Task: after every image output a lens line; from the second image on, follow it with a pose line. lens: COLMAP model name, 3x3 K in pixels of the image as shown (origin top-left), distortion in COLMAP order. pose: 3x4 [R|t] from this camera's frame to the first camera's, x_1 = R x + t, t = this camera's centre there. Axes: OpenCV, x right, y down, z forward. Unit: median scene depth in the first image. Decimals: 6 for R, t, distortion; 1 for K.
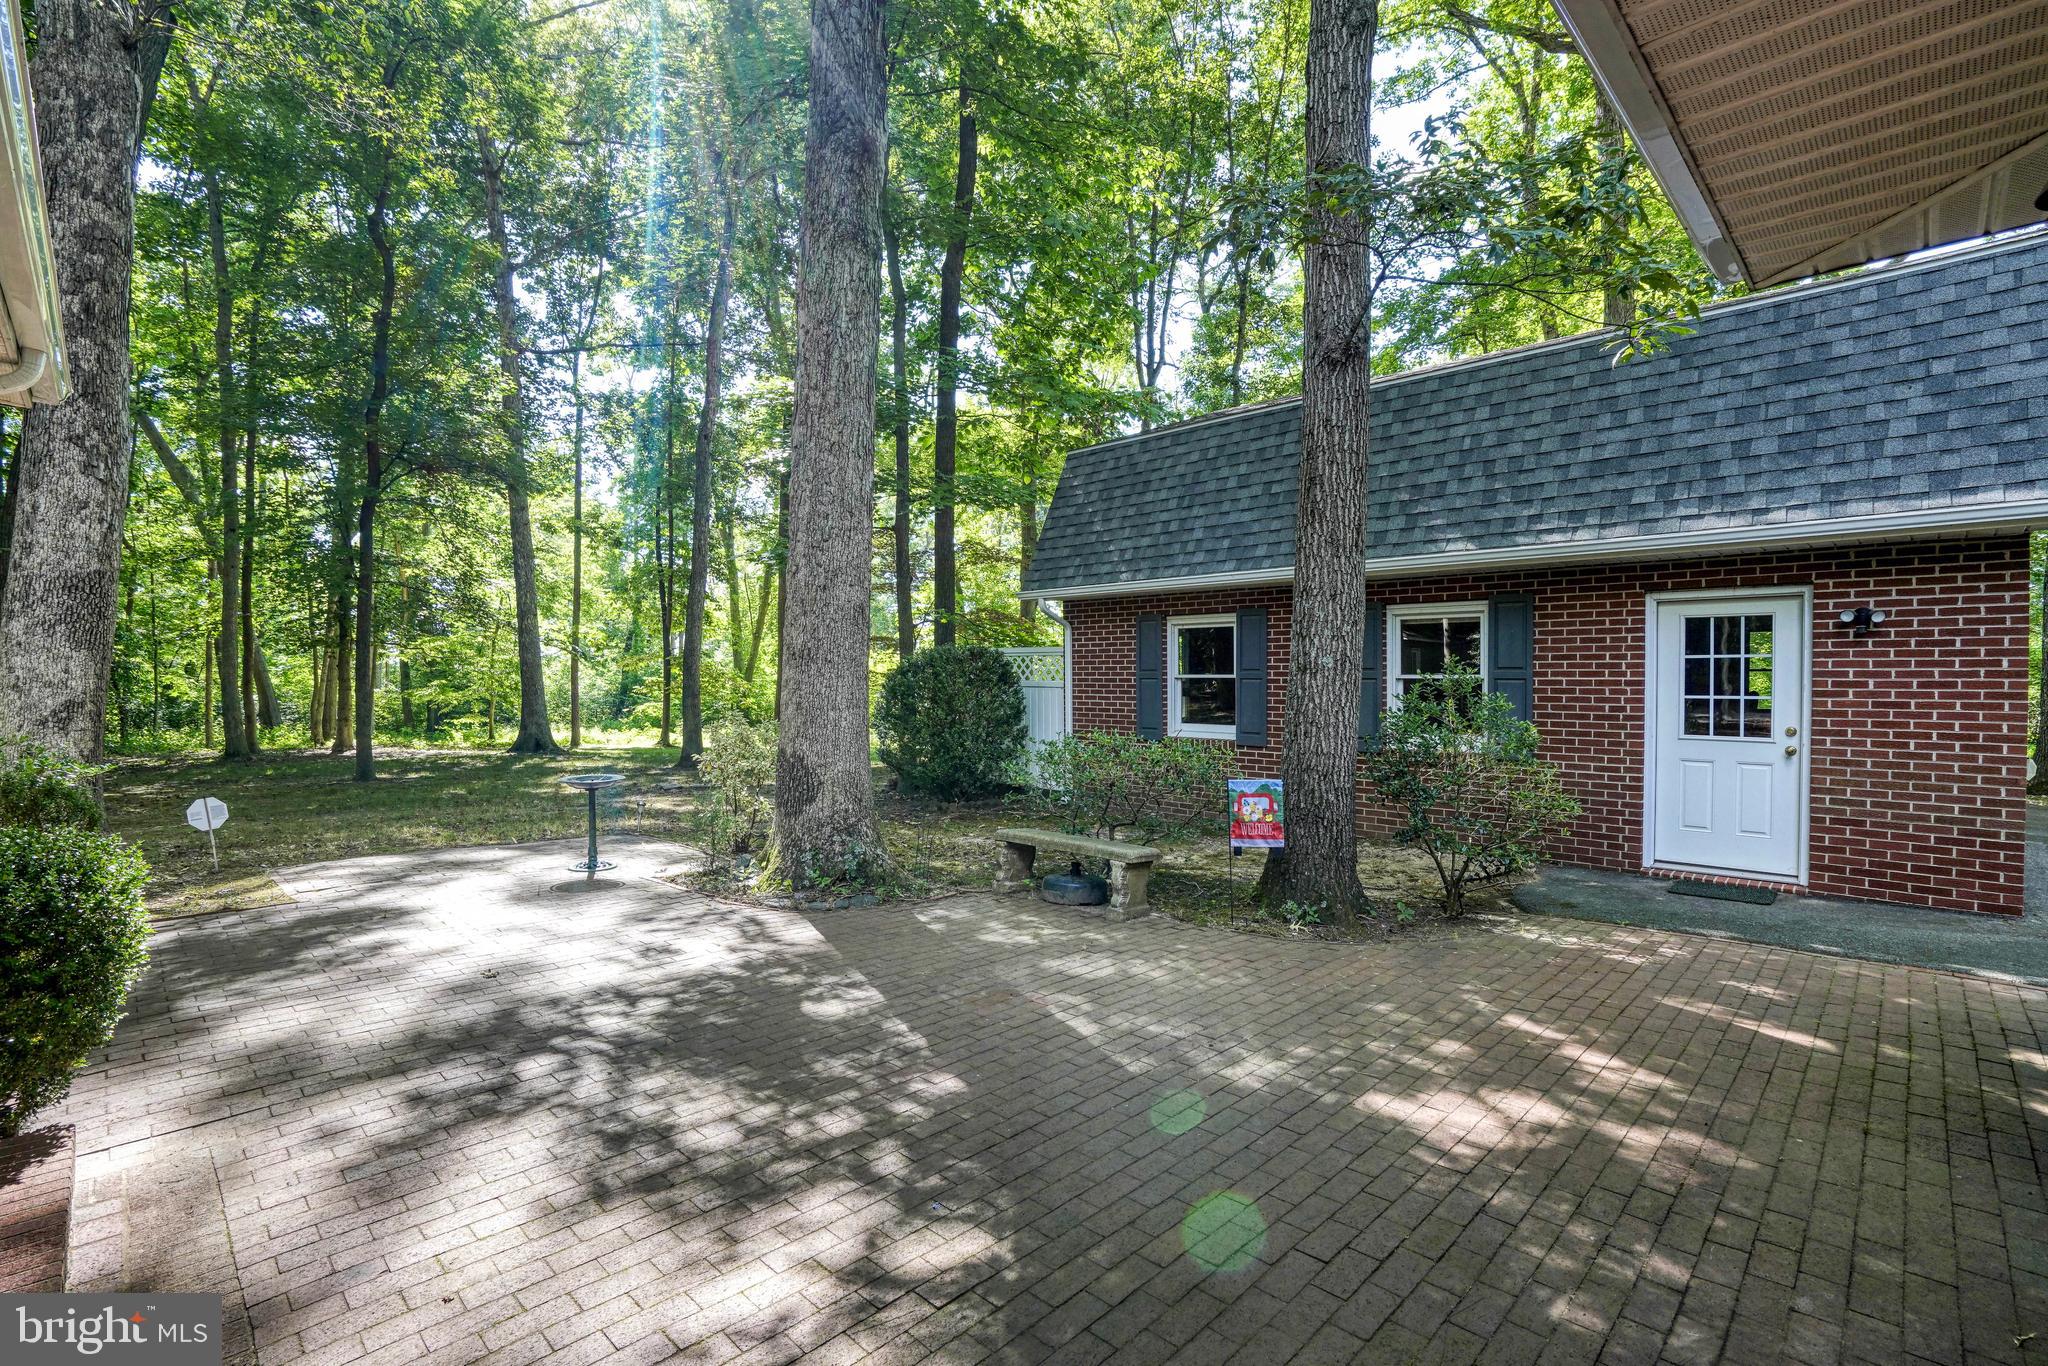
lens RADIAL K [[936.1, 0, 1010.3], [0, 936.1, 694.0], [0, 0, 1]] dist [-0.078453, 0.040327]
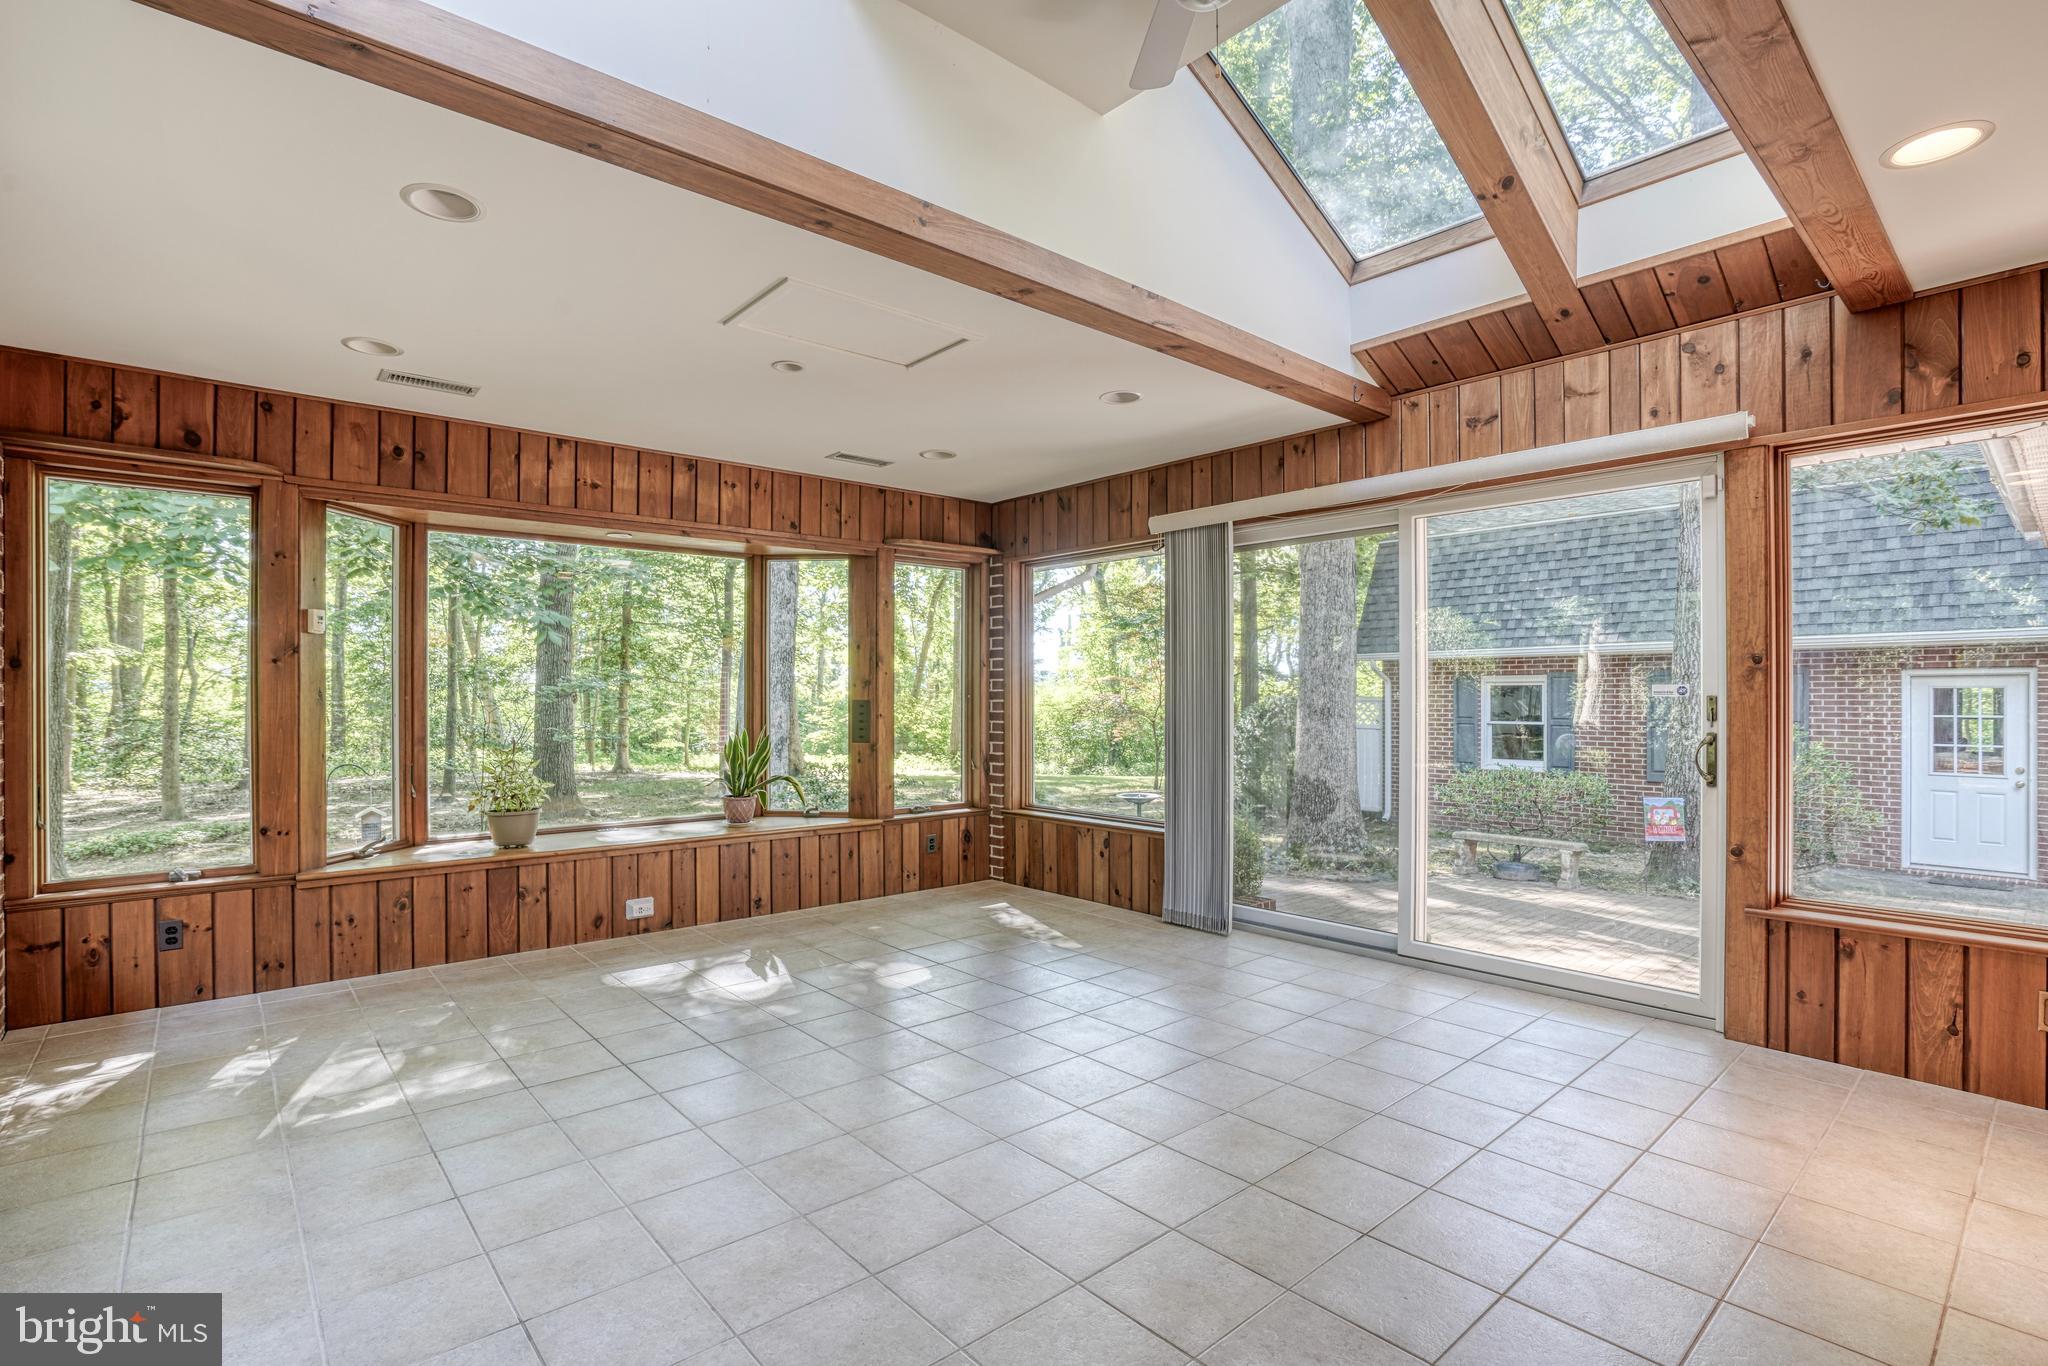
lens RADIAL K [[966.4, 0, 1013.4], [0, 966.4, 694.2], [0, 0, 1]] dist [-0.058261, 0.023235]
pose [[0.998173, 0.007569, -0.059941, -0.577286], [-0.009208, 0.999590, -0.027111, -0.022498], [0.059712, 0.027614, 0.997834, -0.511620]]
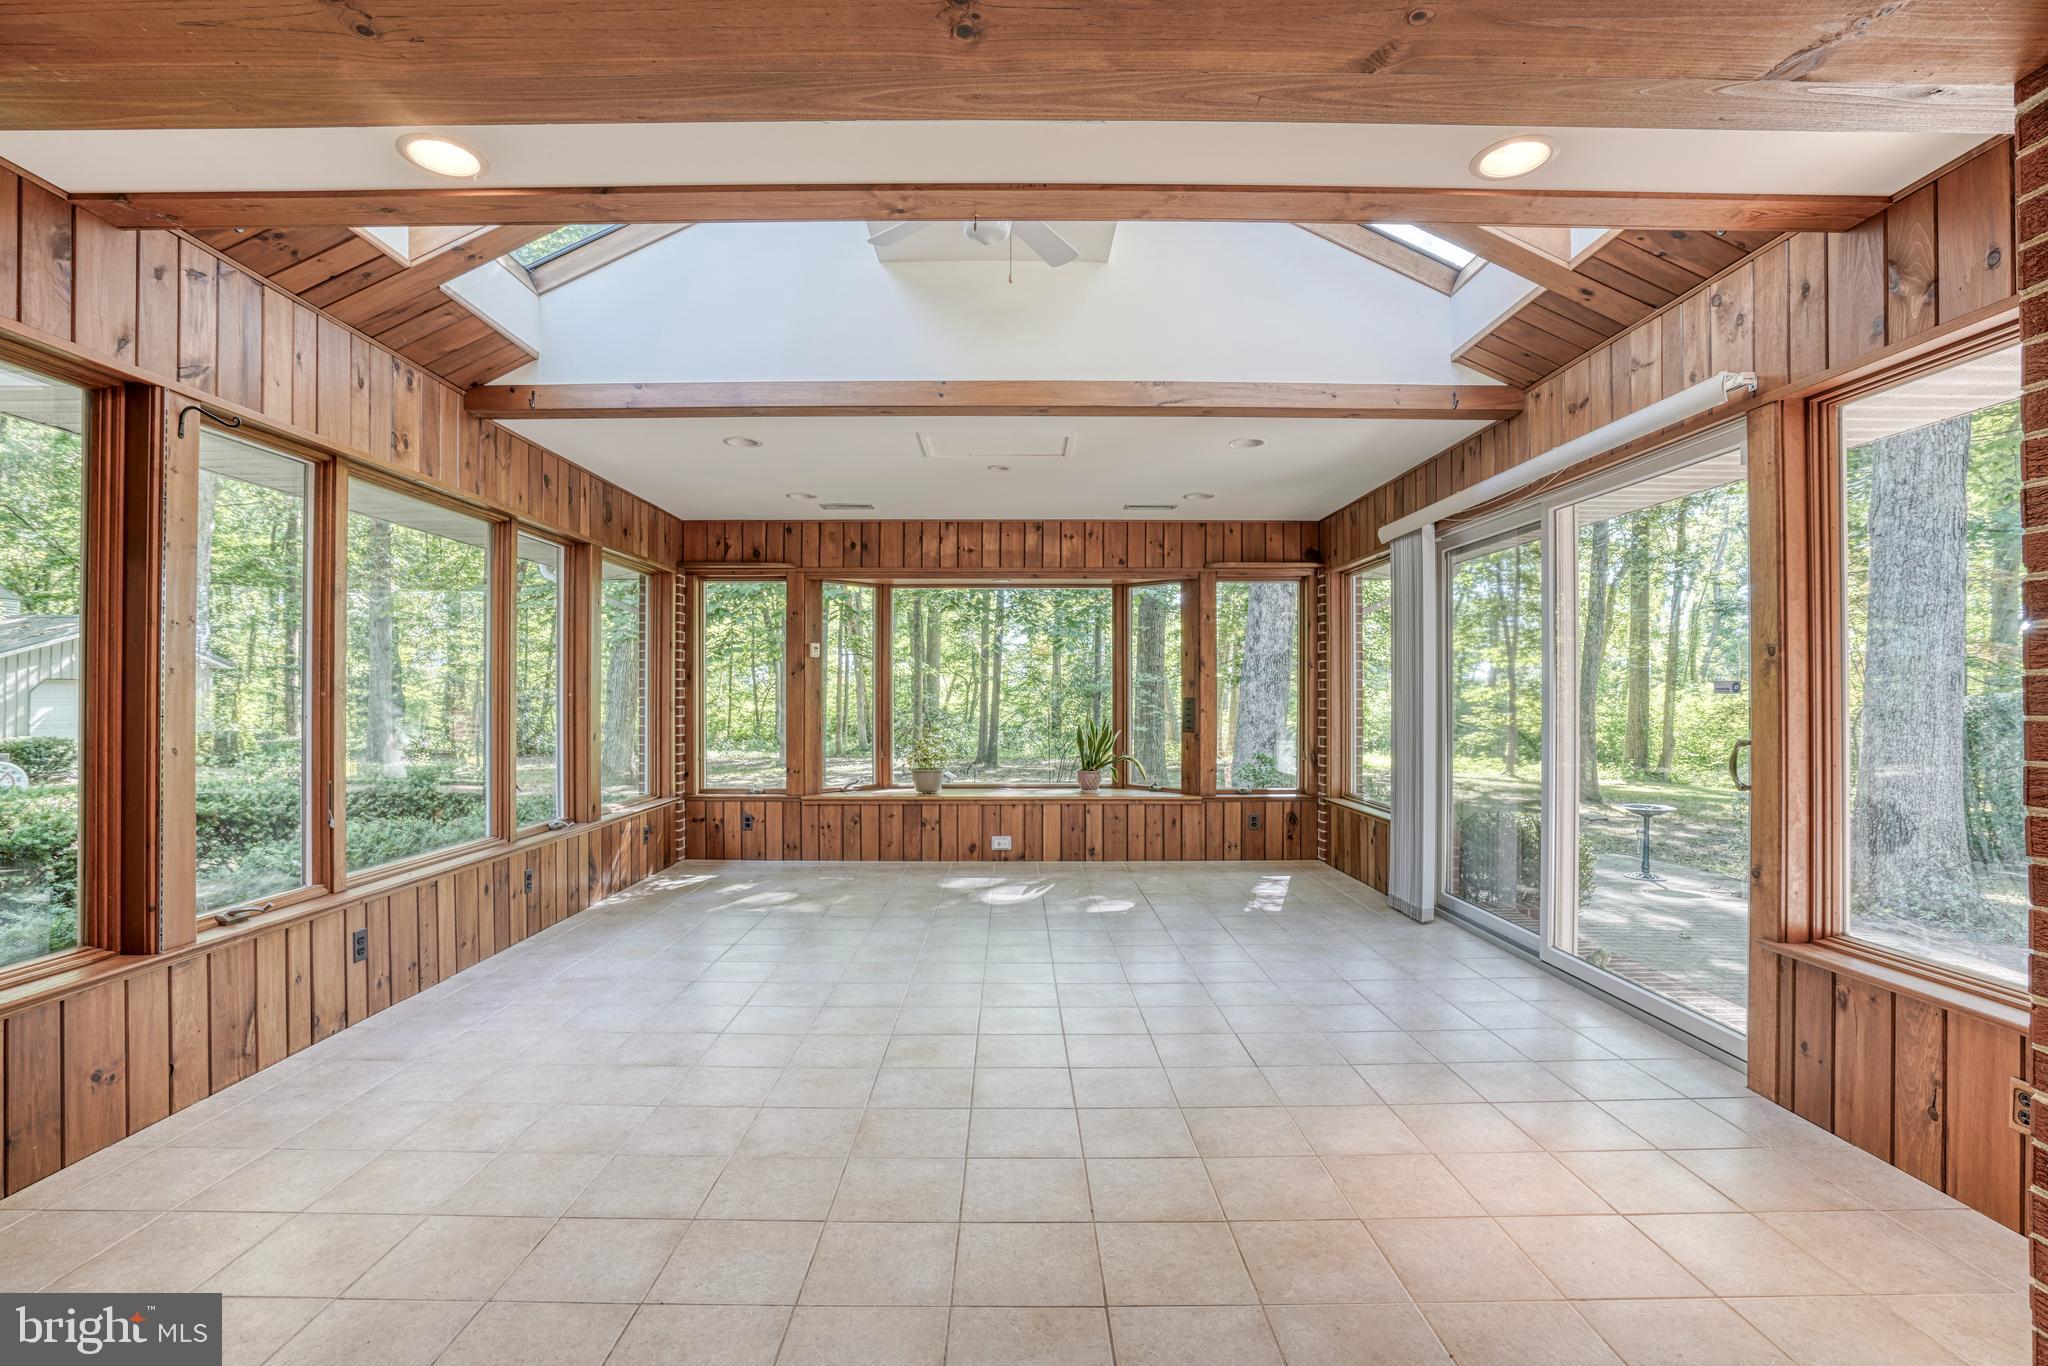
lens RADIAL K [[950.8, 0, 1019.4], [0, 950.8, 689.1], [0, 0, 1]] dist [-0.068235, 0.029319]
pose [[0.721190, 0.004394, -0.692723, -0.202453], [-0.025330, 0.999478, -0.020031, -0.023371], [0.692274, 0.031992, 0.720925, -0.529730]]
